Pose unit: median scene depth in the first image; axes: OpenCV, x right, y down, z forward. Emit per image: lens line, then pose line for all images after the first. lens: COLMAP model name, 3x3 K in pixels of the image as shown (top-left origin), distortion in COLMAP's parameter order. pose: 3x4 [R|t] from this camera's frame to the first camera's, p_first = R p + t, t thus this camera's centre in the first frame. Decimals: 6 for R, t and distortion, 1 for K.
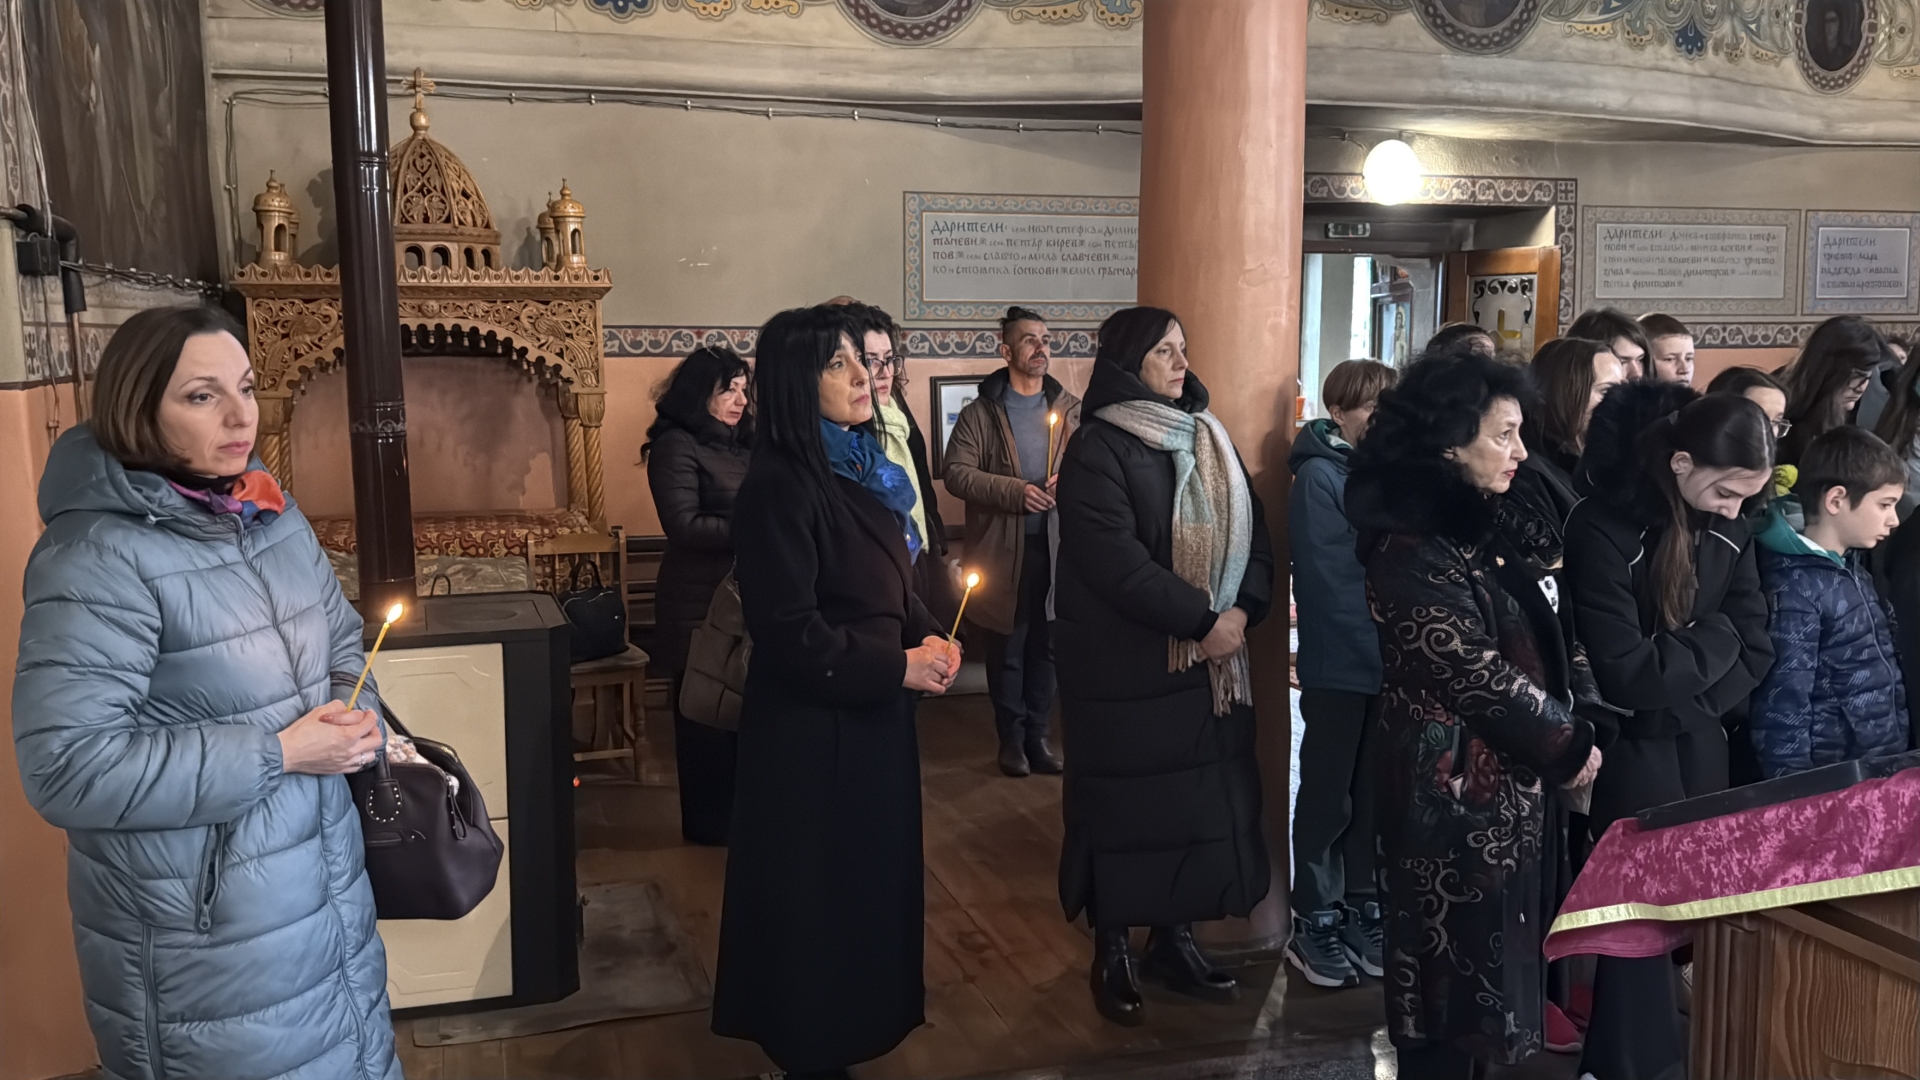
lens RADIAL K [[1656.8, 0, 960.0], [0, 1656.8, 540.0], [0, 0, 1]] dist [0.077436, -0.182206]
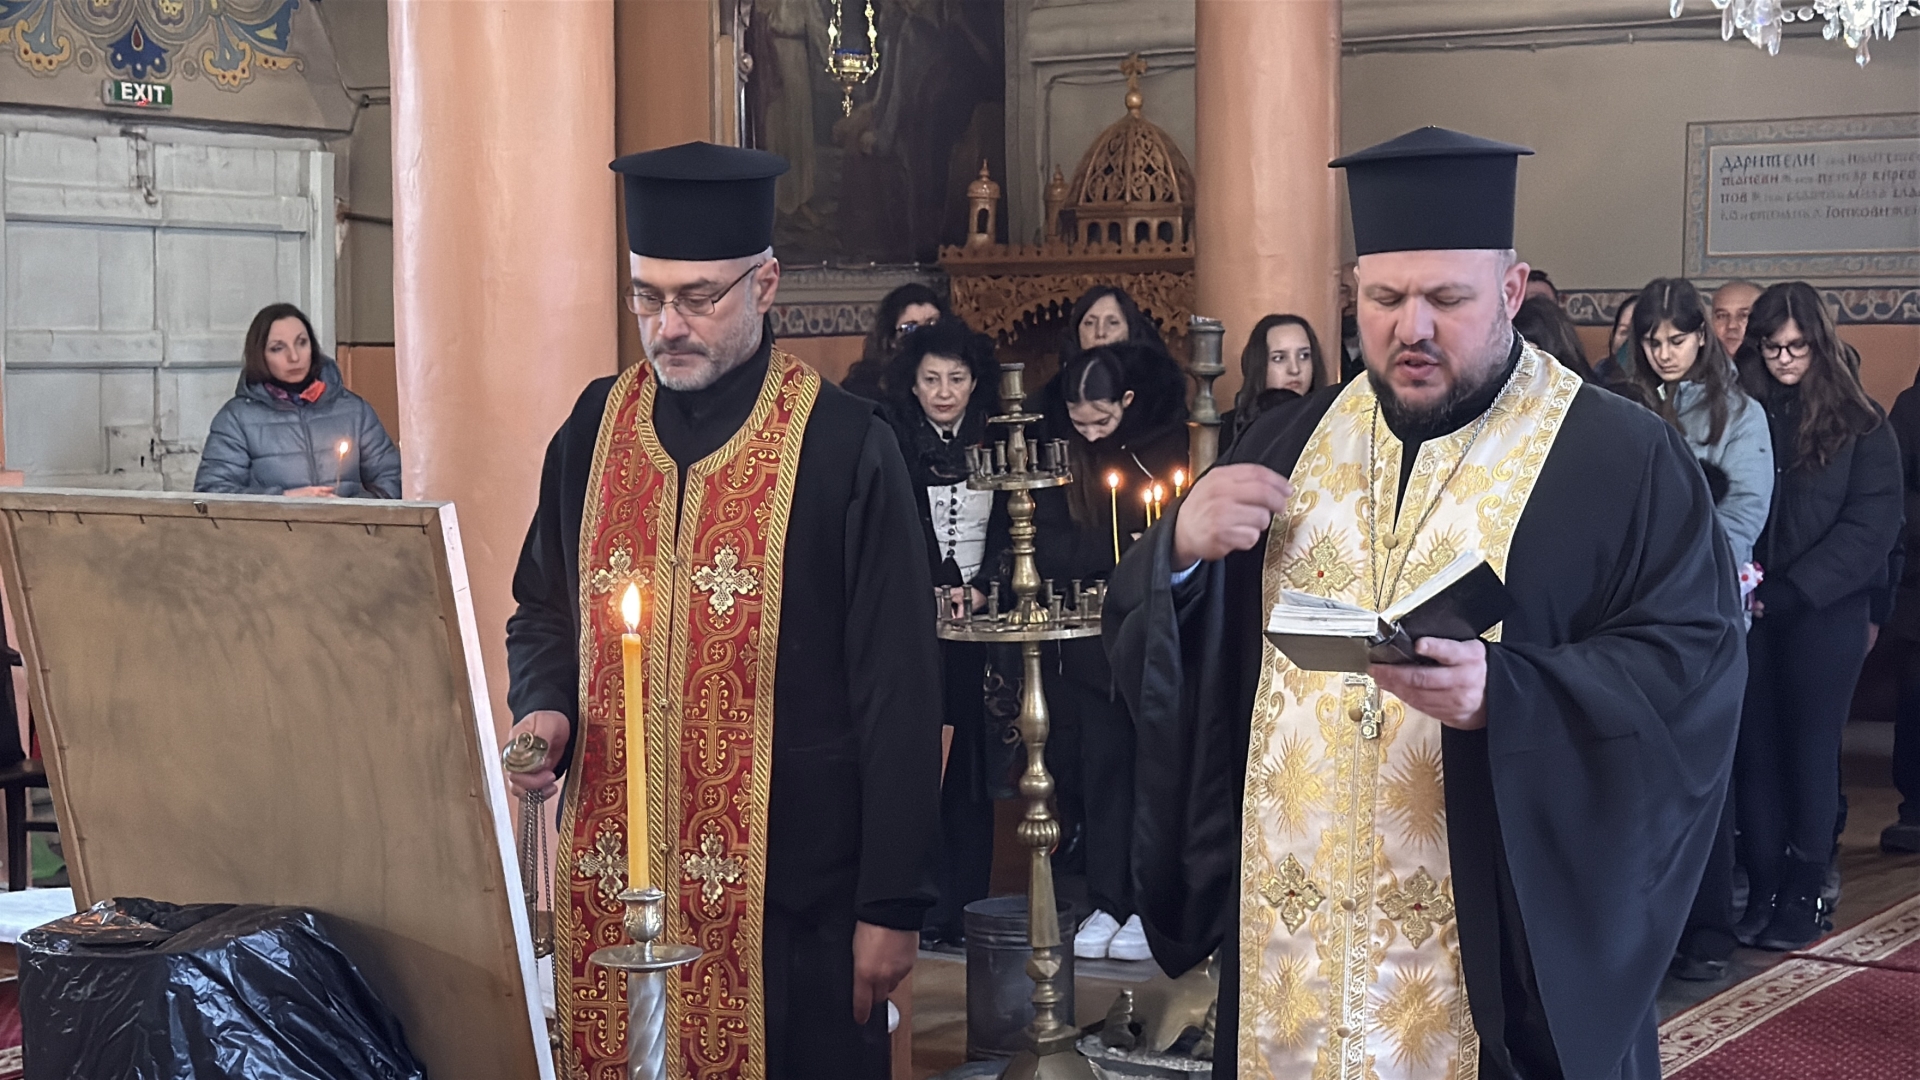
lens RADIAL K [[3281.0, 0, 950.9], [0, 3281.0, 538.3], [0, 0, 1]] dist [0.143786, -0.042188]
pose [[0.621192, 0.047632, -0.782210, 1.212522], [-0.085136, 0.996345, -0.006939, 0.042753], [0.779020, 0.070905, 0.622977, -0.335847]]
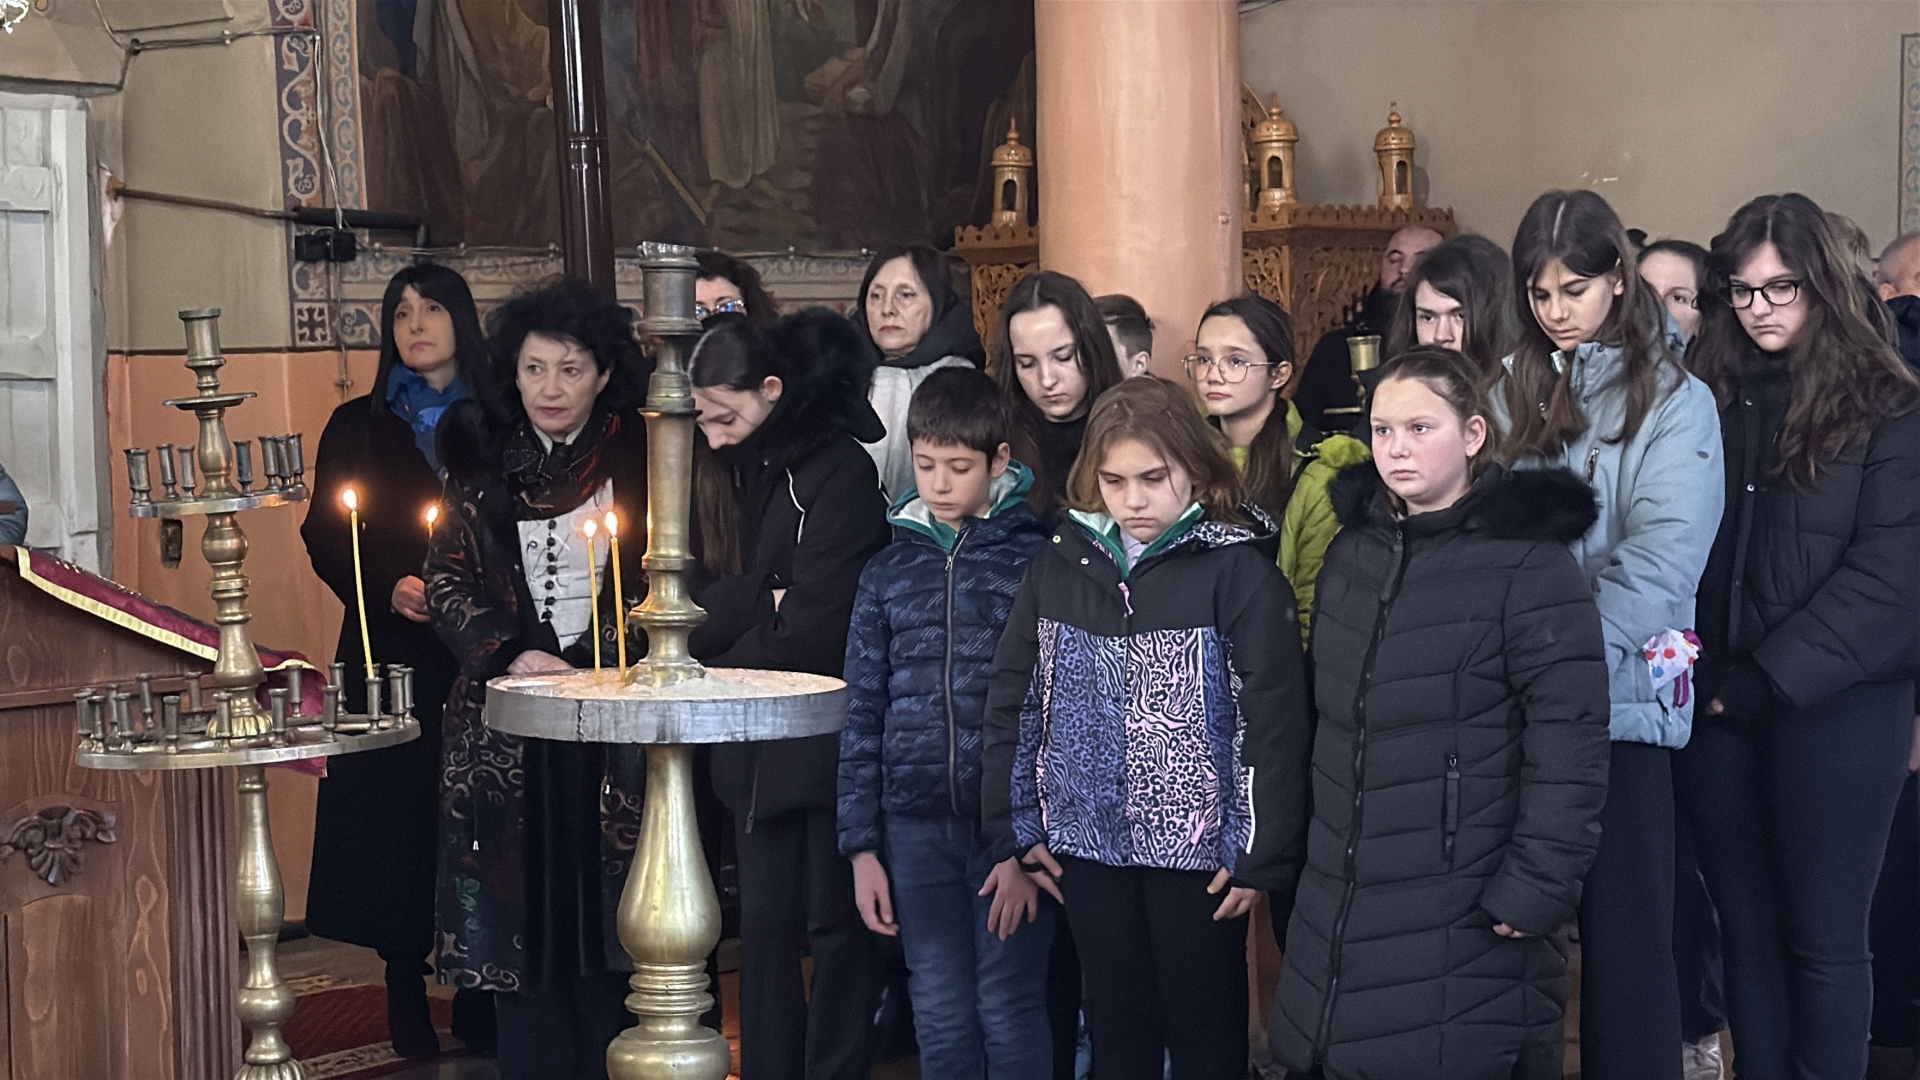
lens RADIAL K [[3323.6, 0, 896.1], [0, 3323.6, 480.0], [0, 0, 1]] dist [0.327576, 0.047053]
pose [[0.469725, 0.016417, -0.882660, 1.054282], [-0.081973, 0.996319, -0.025093, 0.017385], [0.878999, 0.084141, 0.469342, 0.123689]]
